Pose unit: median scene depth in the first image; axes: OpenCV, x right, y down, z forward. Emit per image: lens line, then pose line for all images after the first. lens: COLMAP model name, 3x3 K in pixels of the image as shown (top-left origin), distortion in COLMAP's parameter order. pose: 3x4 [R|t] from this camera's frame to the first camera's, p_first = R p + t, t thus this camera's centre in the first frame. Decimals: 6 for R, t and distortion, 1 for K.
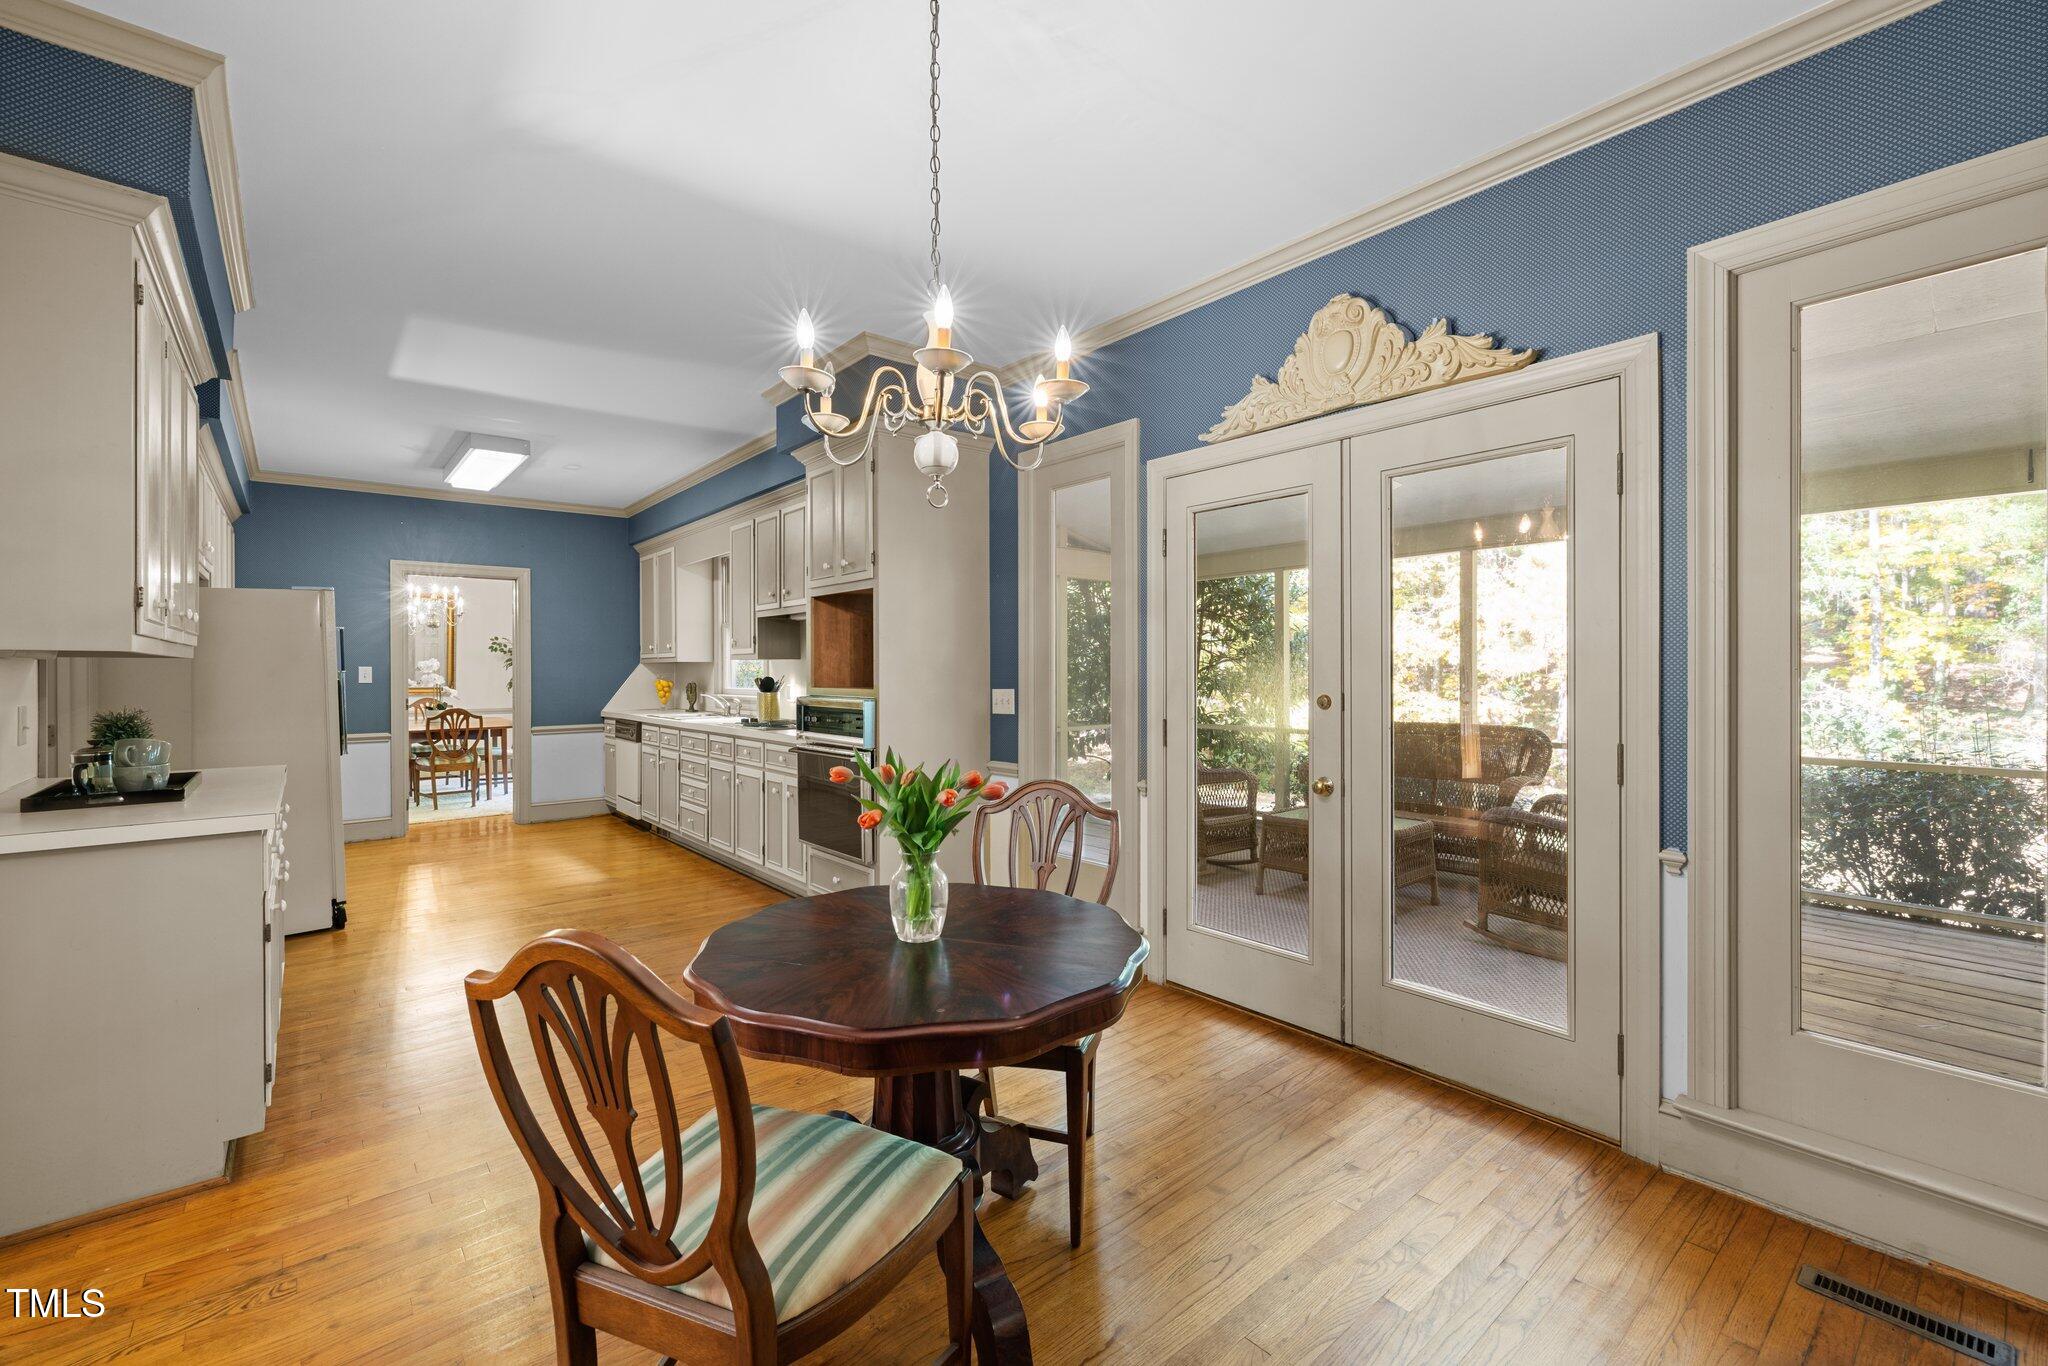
lens RADIAL K [[855.2, 0, 1023.3], [0, 855.2, 671.7], [0, 0, 1]] dist [0.000309, 0.000248]
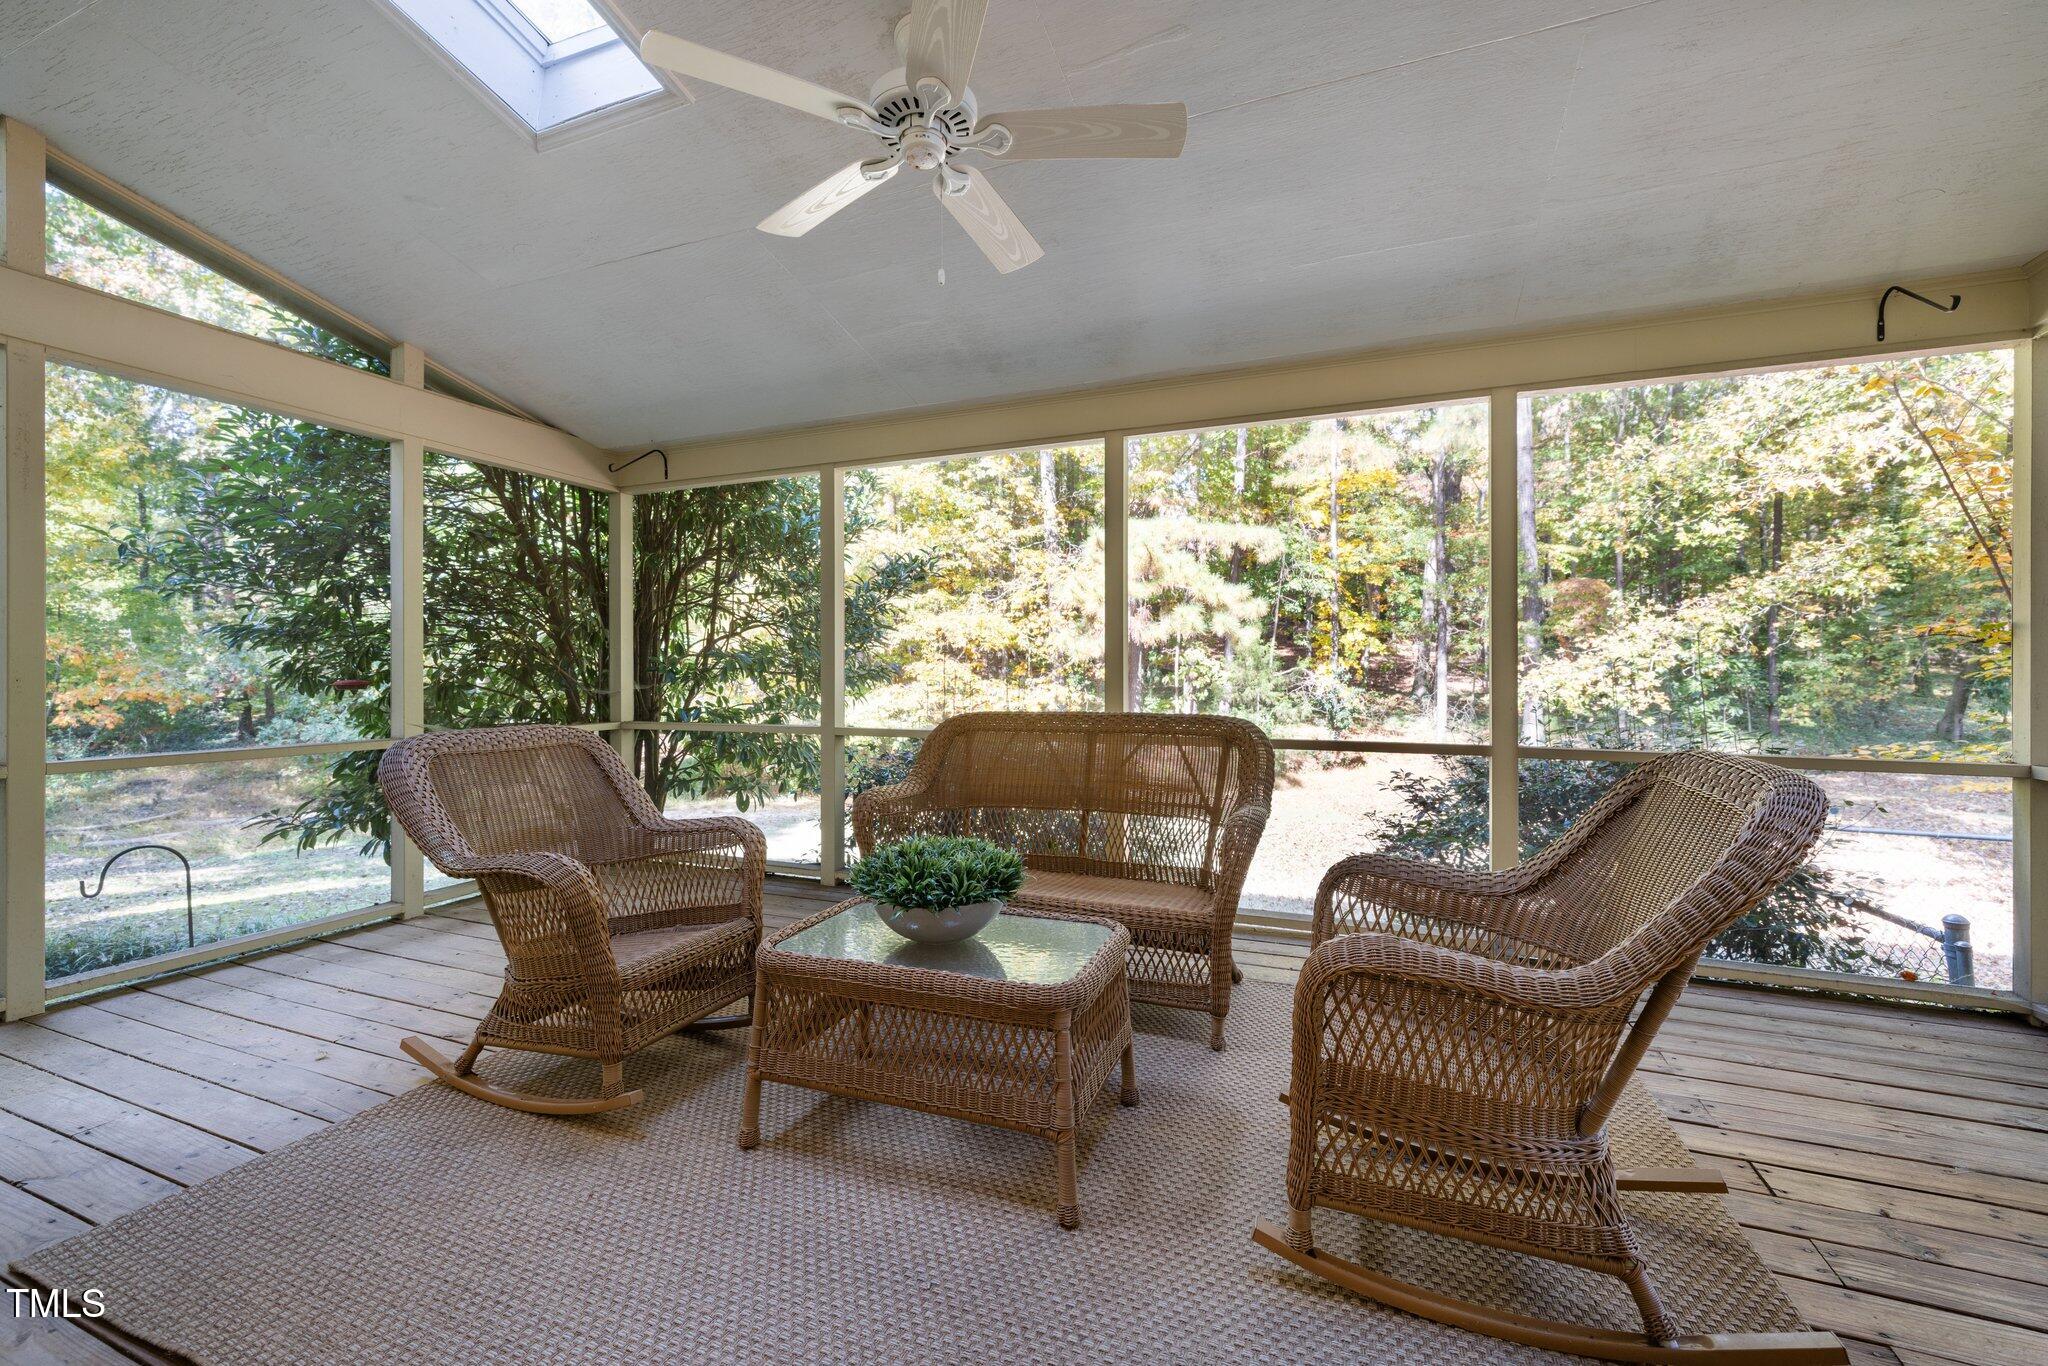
lens RADIAL K [[855.2, 0, 1016.3], [0, 855.2, 672.2], [0, 0, 1]] dist [0.000309, 0.000248]
pose [[0.886101, -0.000673, 0.463492, 0.074281], [-0.002774, 0.999973, 0.006757, 0.012284], [-0.463484, -0.007273, 0.886076, 0.215889]]
